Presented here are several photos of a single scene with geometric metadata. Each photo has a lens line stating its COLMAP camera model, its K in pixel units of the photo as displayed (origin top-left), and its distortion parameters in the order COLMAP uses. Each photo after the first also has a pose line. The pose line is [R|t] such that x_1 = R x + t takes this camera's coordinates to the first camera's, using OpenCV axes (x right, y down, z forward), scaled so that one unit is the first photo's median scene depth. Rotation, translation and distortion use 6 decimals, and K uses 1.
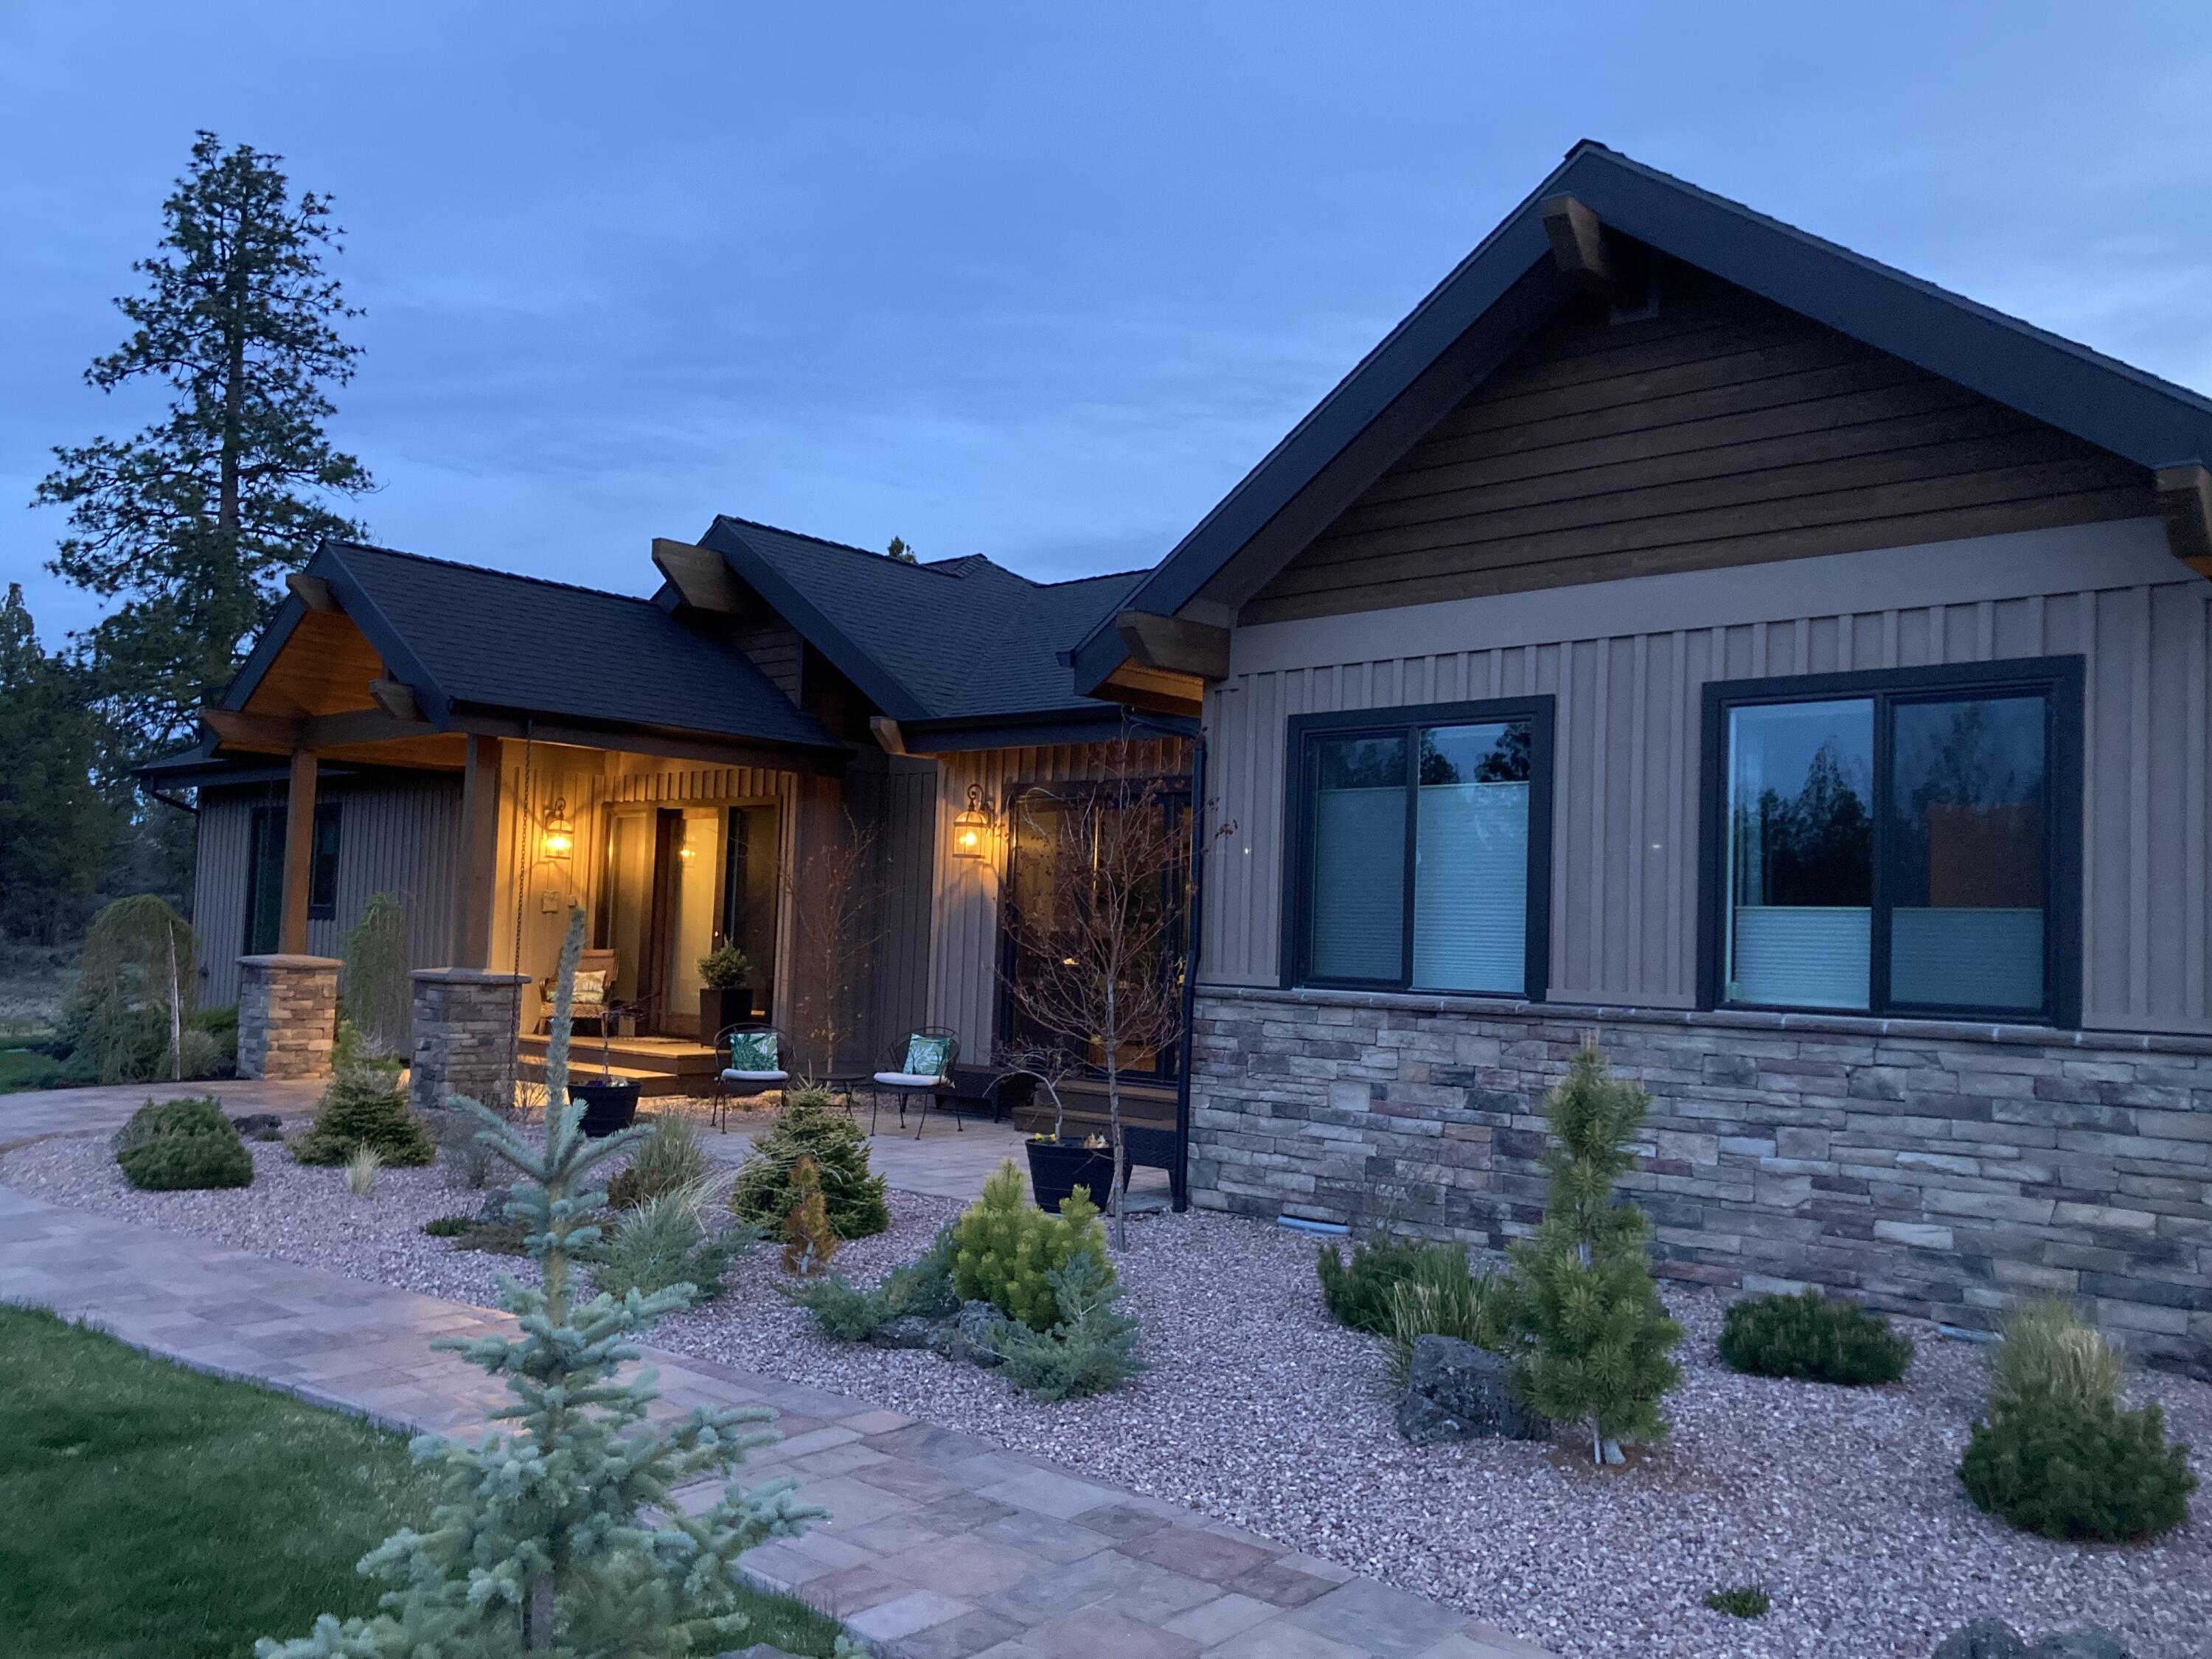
lens RADIAL K [[1813.4, 0, 1105.6], [0, 1813.4, 837.8], [0, 0, 1]] dist [0.056214, -0.055410]
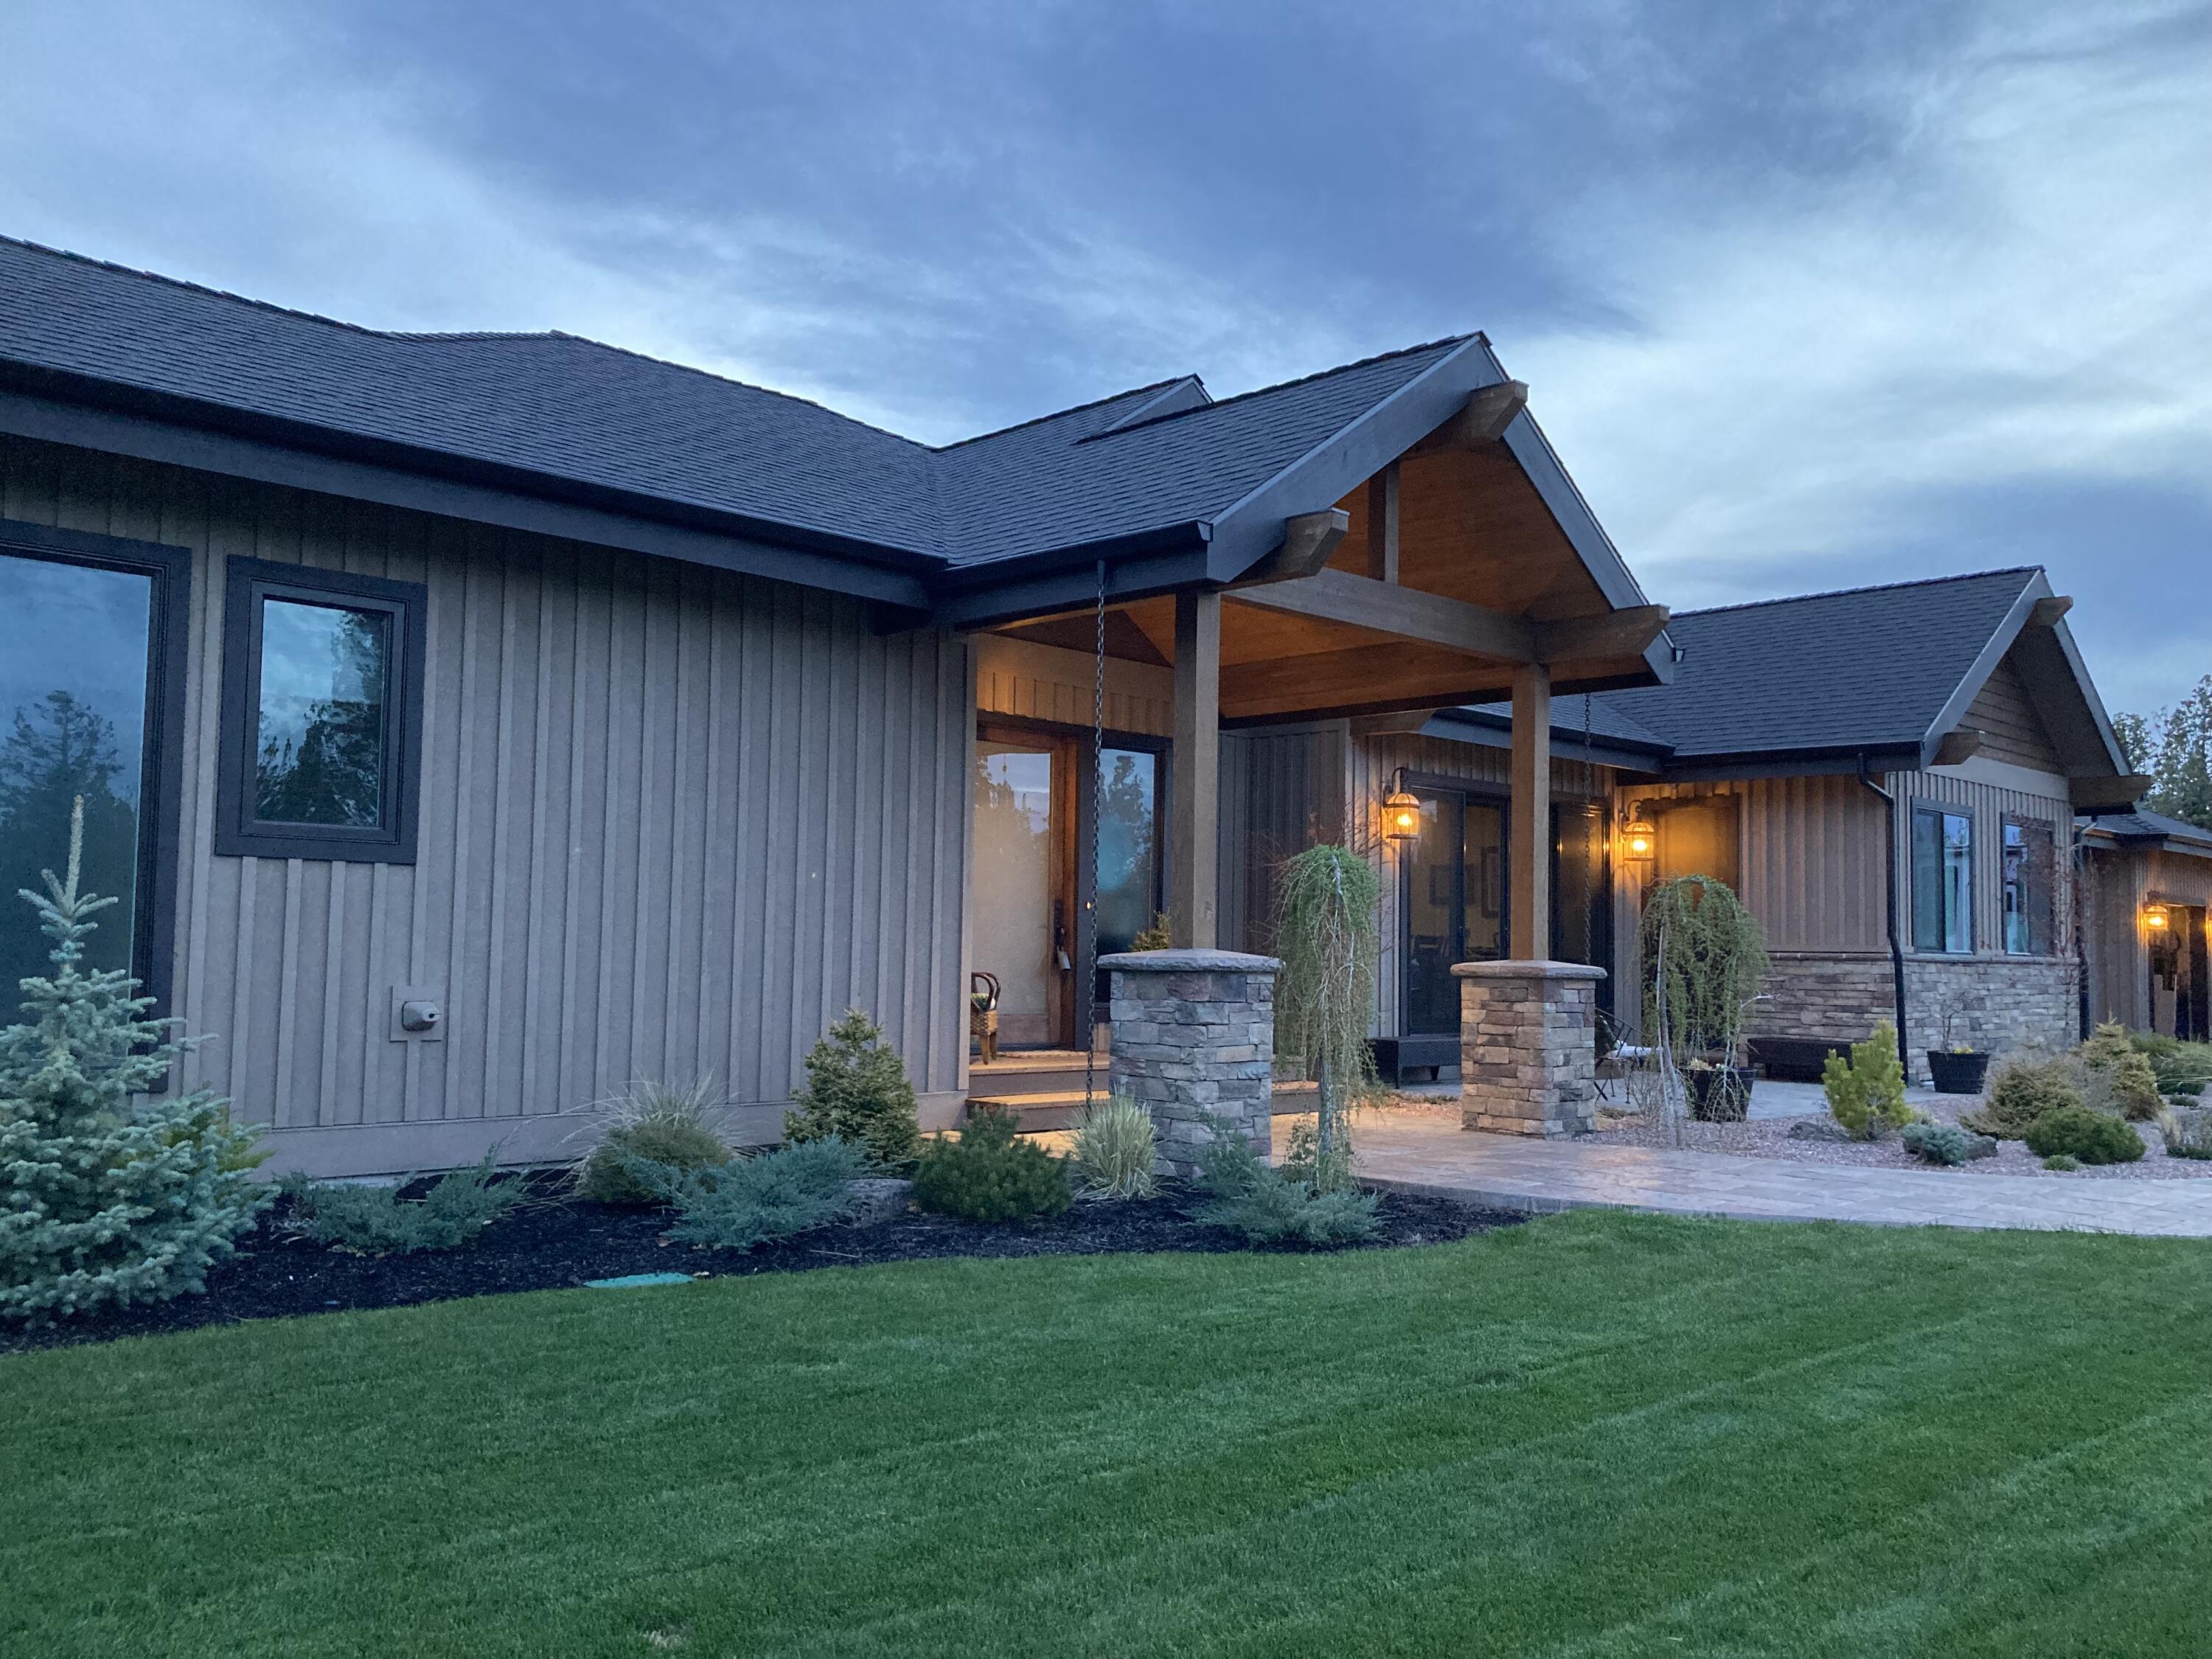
lens RADIAL K [[1810.8, 0, 1104.5], [0, 1810.8, 818.3], [0, 0, 1]] dist [0.066159, -0.089060]
pose [[0.058031, 0.042230, 0.997421, -1.181968], [-0.076086, 0.996386, -0.037760, 0.054818], [-0.995411, -0.073699, 0.061035, 1.164488]]
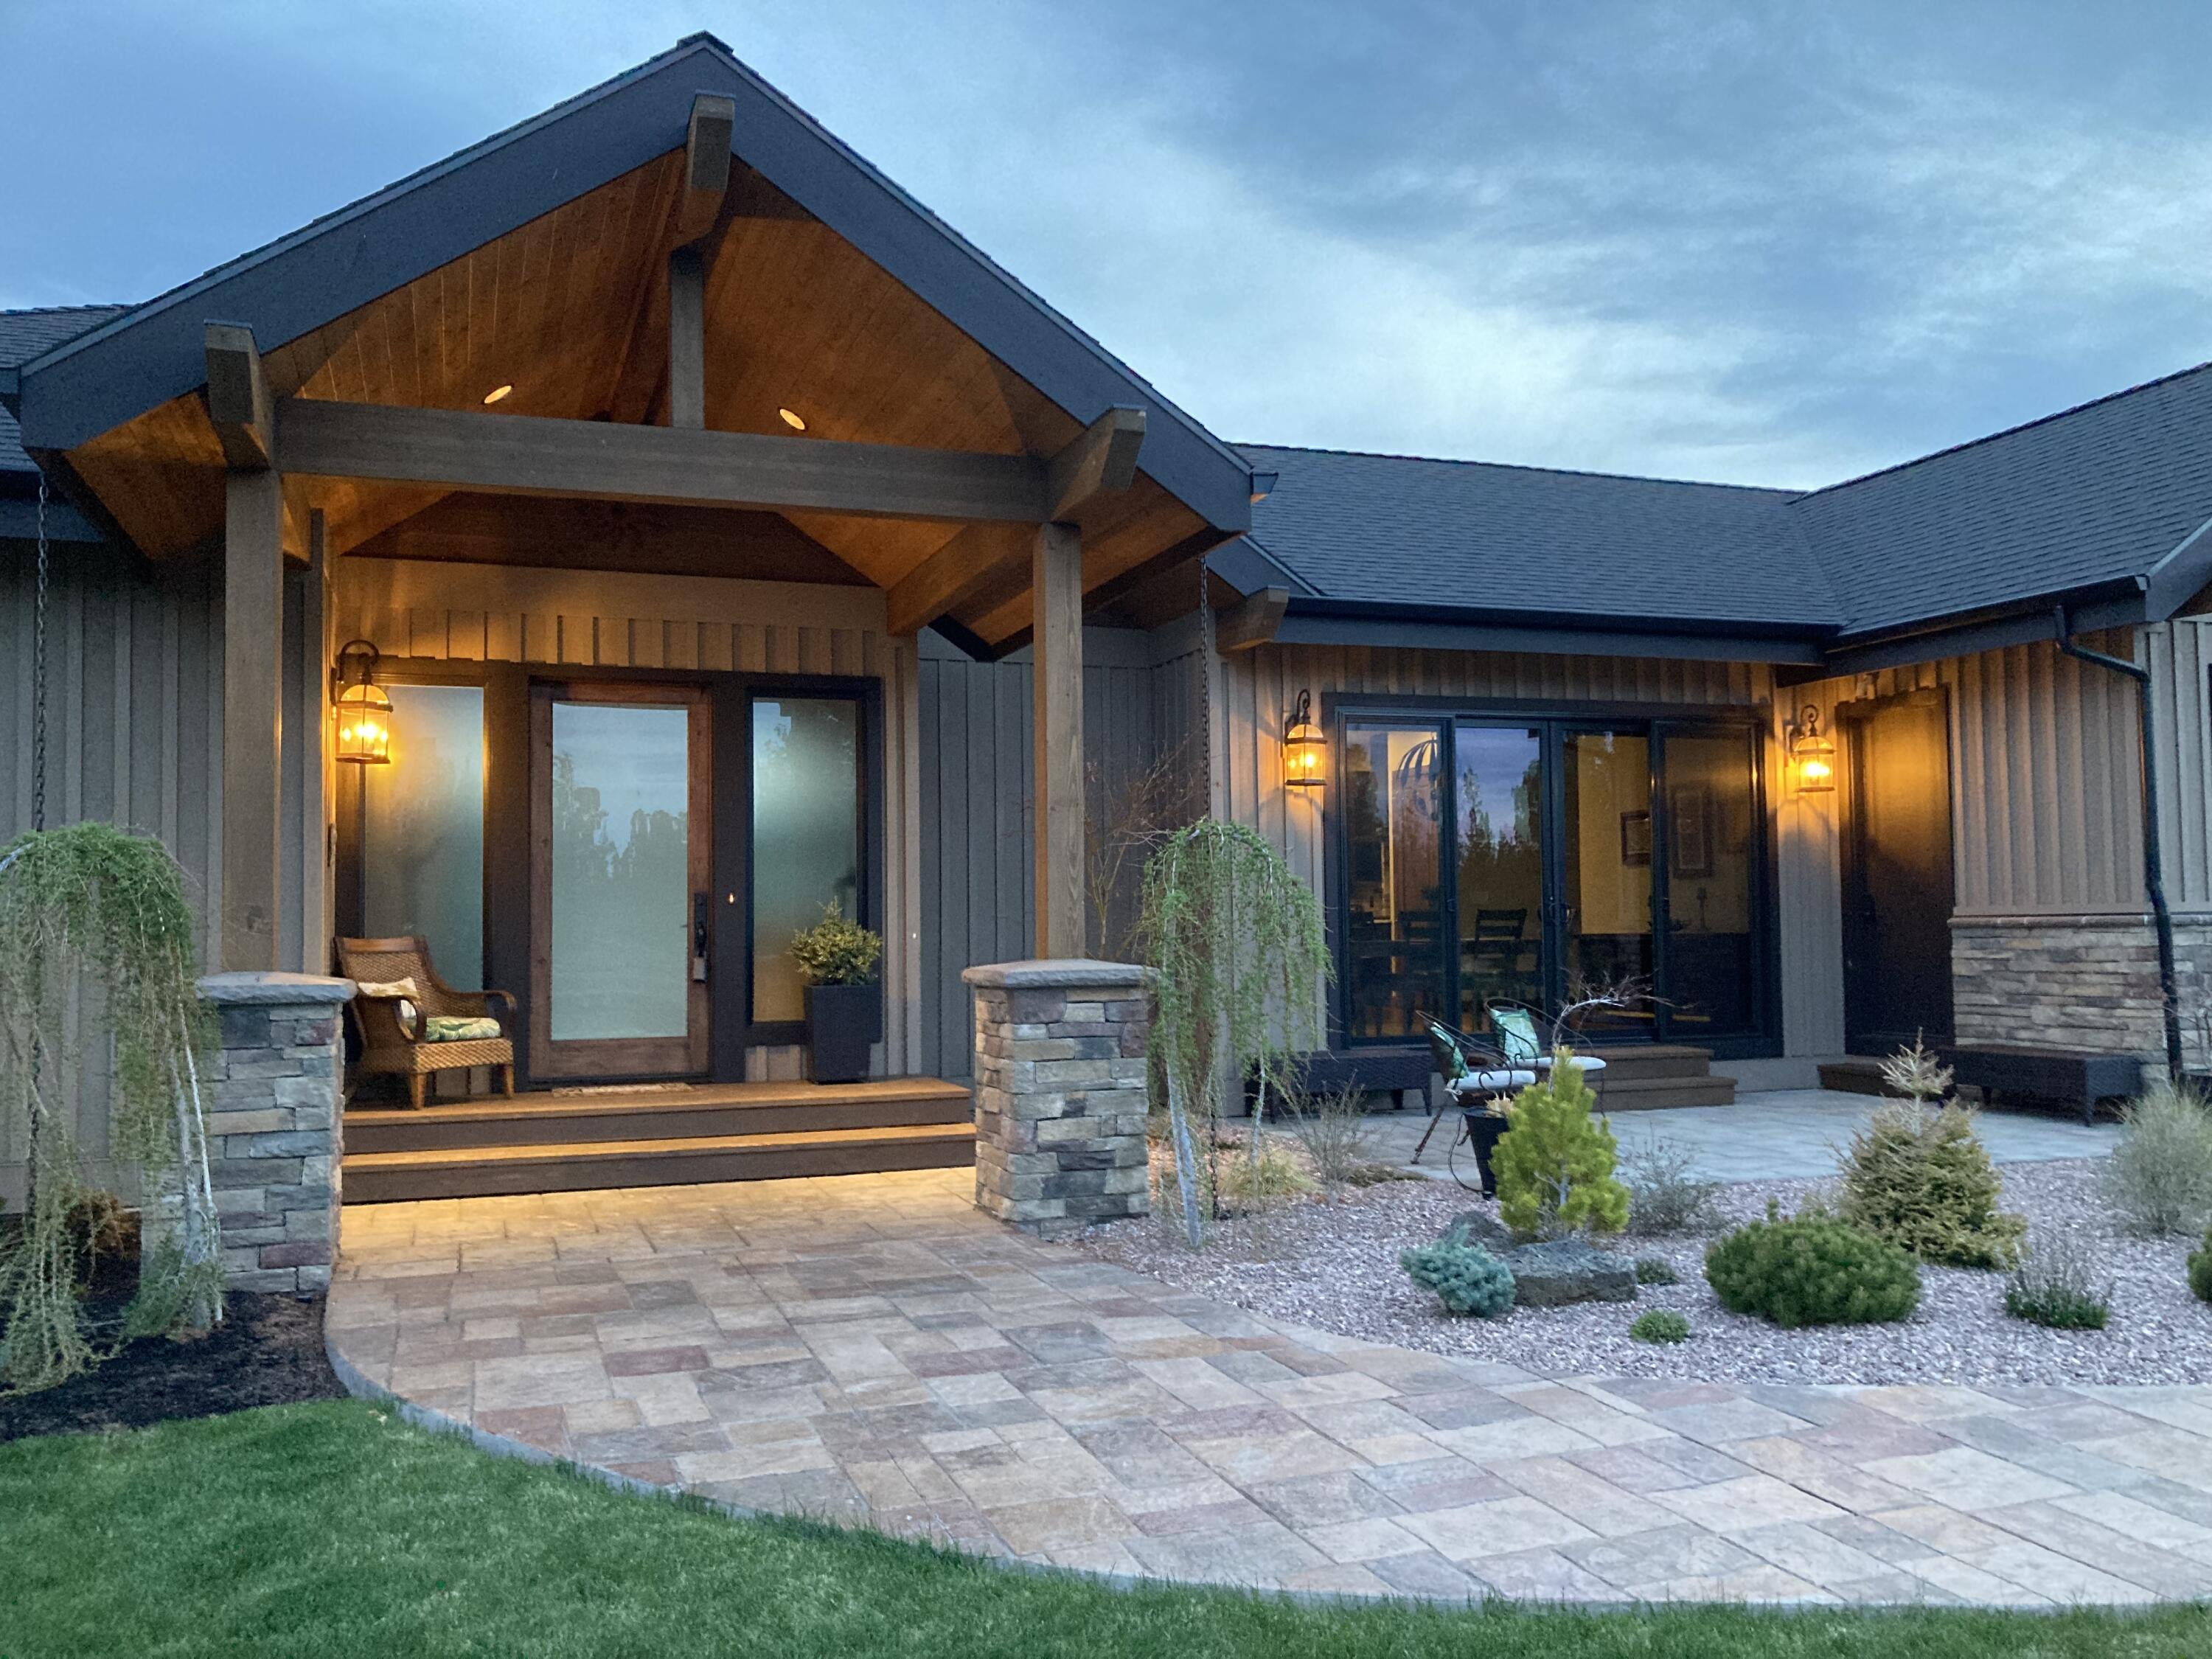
lens RADIAL K [[1810.8, 0, 1115.9], [0, 1810.8, 831.5], [0, 0, 1]] dist [0.066159, -0.089060]
pose [[0.468572, 0.005659, 0.883407, -0.836621], [-0.023739, 0.999699, 0.006188, 0.029750], [-0.883107, -0.023871, 0.468565, 0.746656]]
